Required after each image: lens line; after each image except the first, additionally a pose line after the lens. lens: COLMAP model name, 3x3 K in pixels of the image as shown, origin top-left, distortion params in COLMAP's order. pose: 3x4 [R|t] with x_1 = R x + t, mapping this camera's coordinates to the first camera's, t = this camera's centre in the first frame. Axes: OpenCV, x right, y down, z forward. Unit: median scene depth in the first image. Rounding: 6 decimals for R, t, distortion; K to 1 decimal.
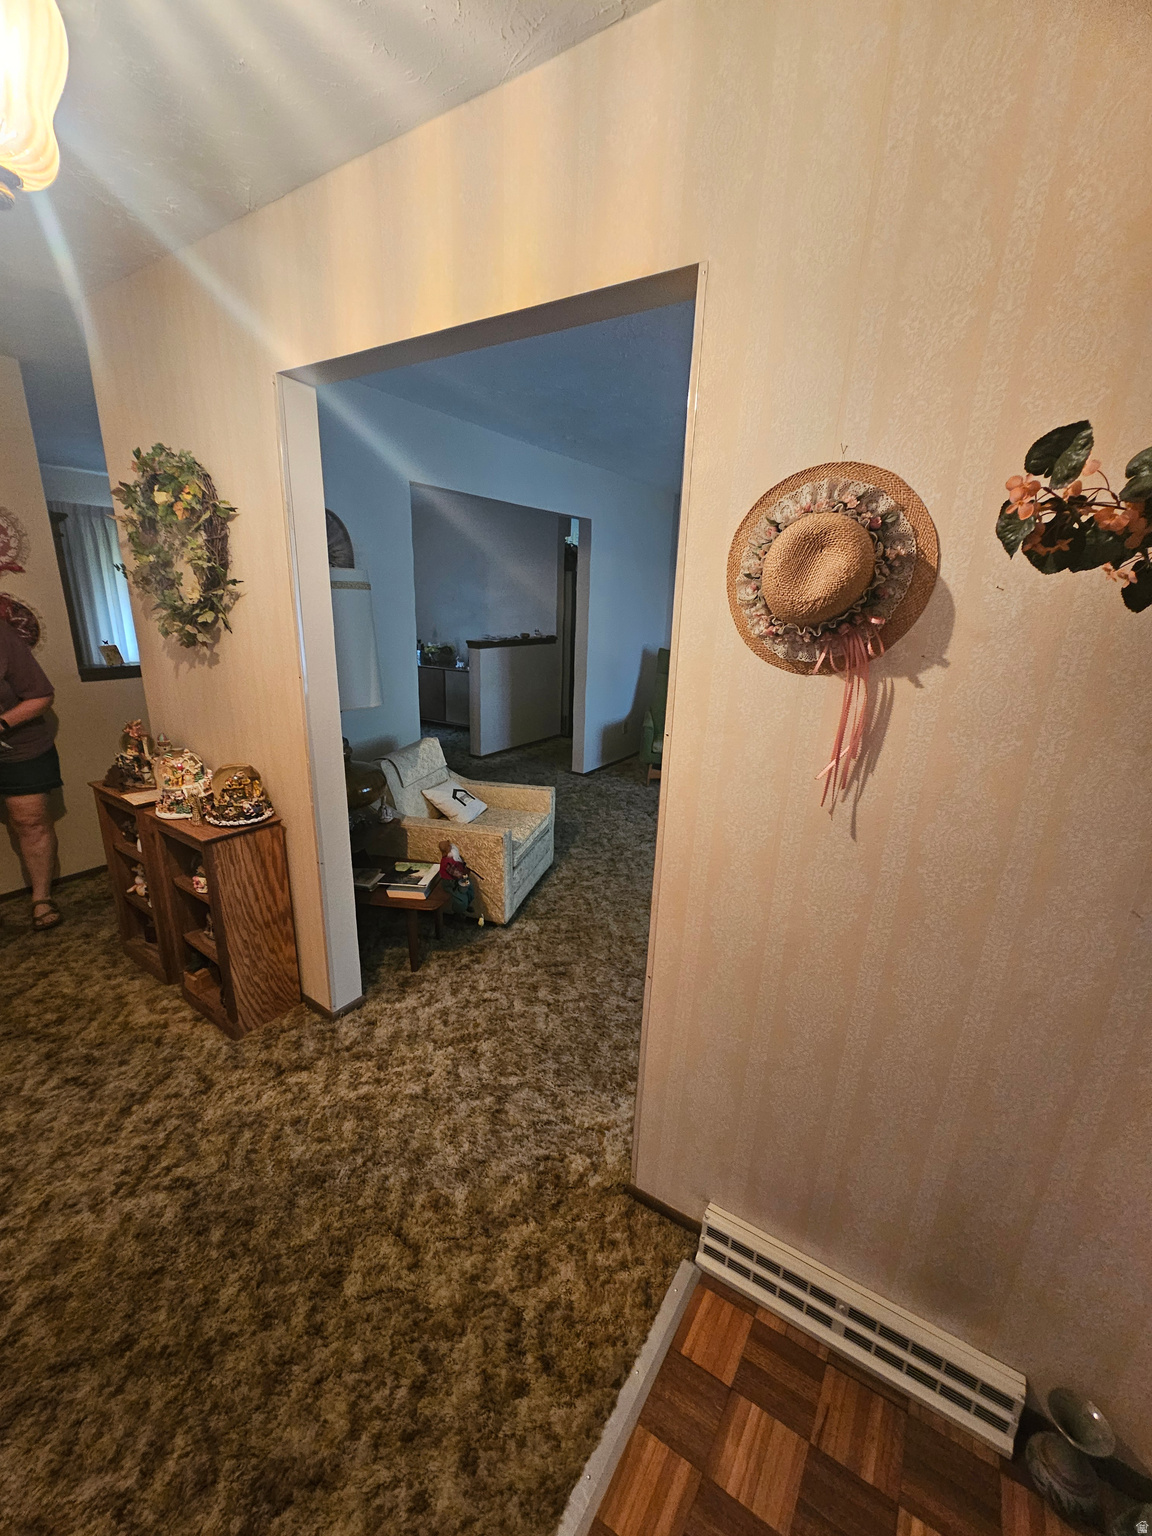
lens RADIAL K [[621.6, 0, 576.1], [0, 621.6, 770.9], [0, 0, 1]] dist [-0.003010, 0.000334]
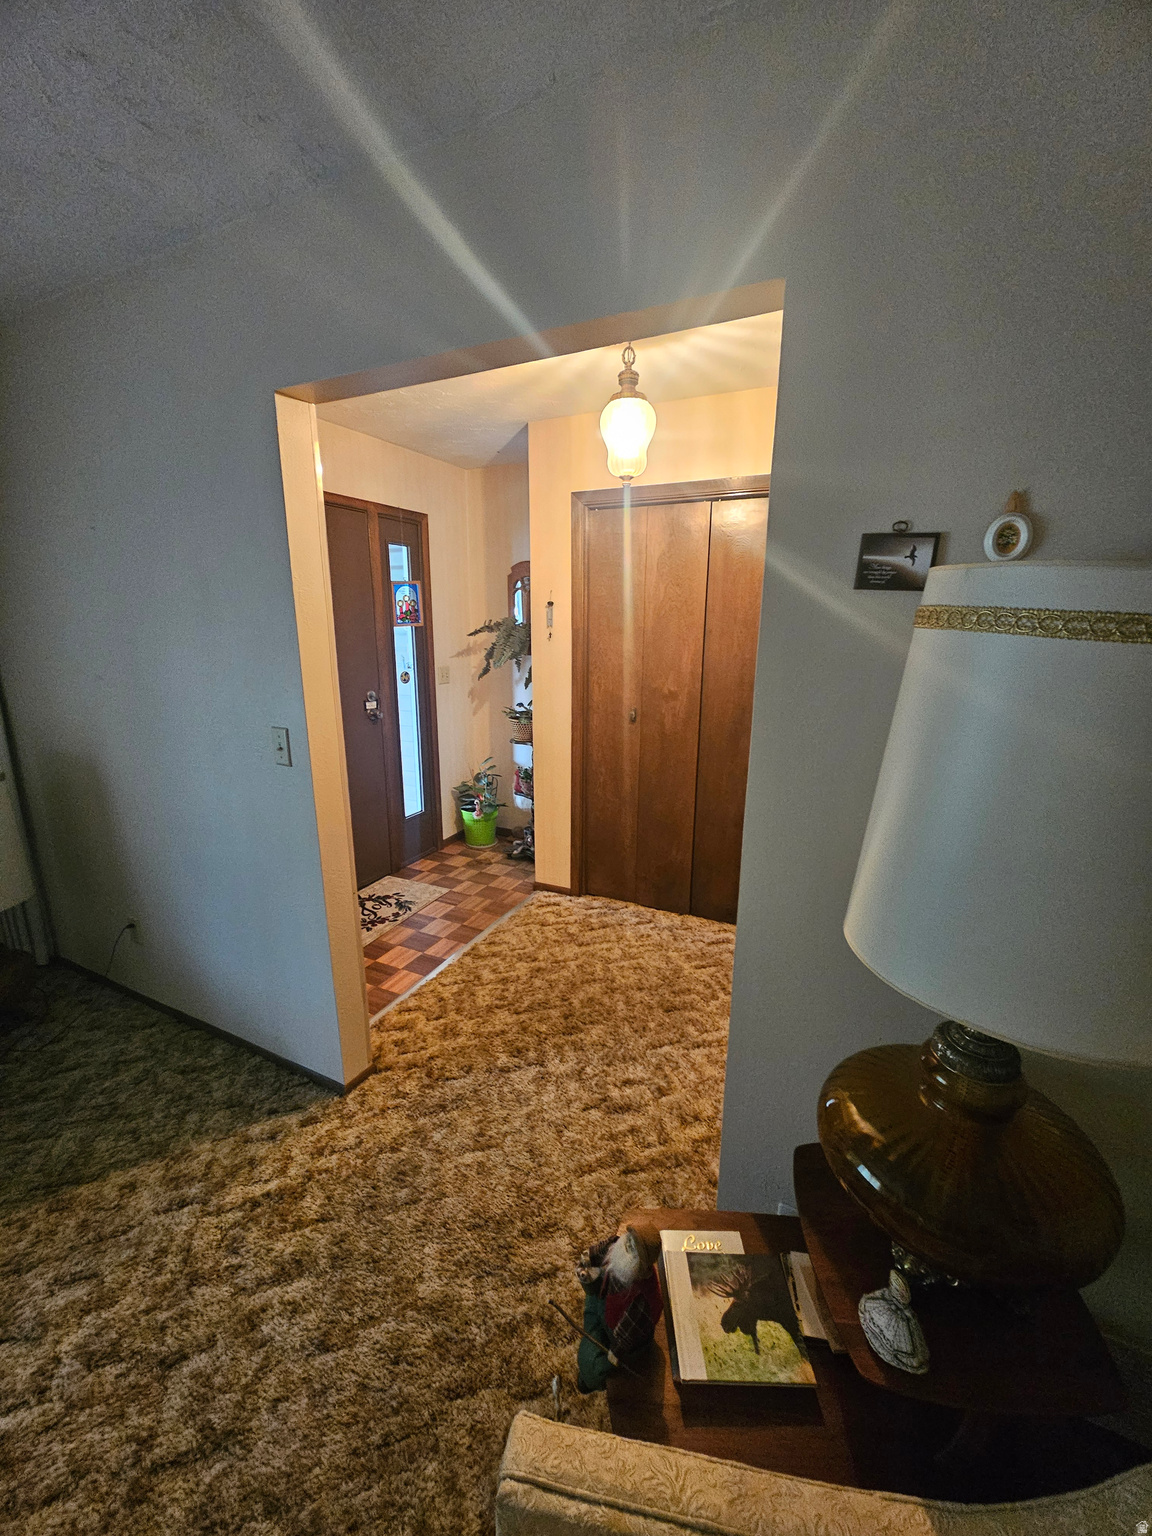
lens RADIAL K [[621.6, 0, 574.2], [0, 621.6, 769.4], [0, 0, 1]] dist [-0.003010, 0.000334]
pose [[-0.993092, -0.010792, -0.116838, -0.165316], [-0.067876, 0.865077, 0.497025, -0.512885], [0.095710, 0.501522, -0.859834, 1.751850]]
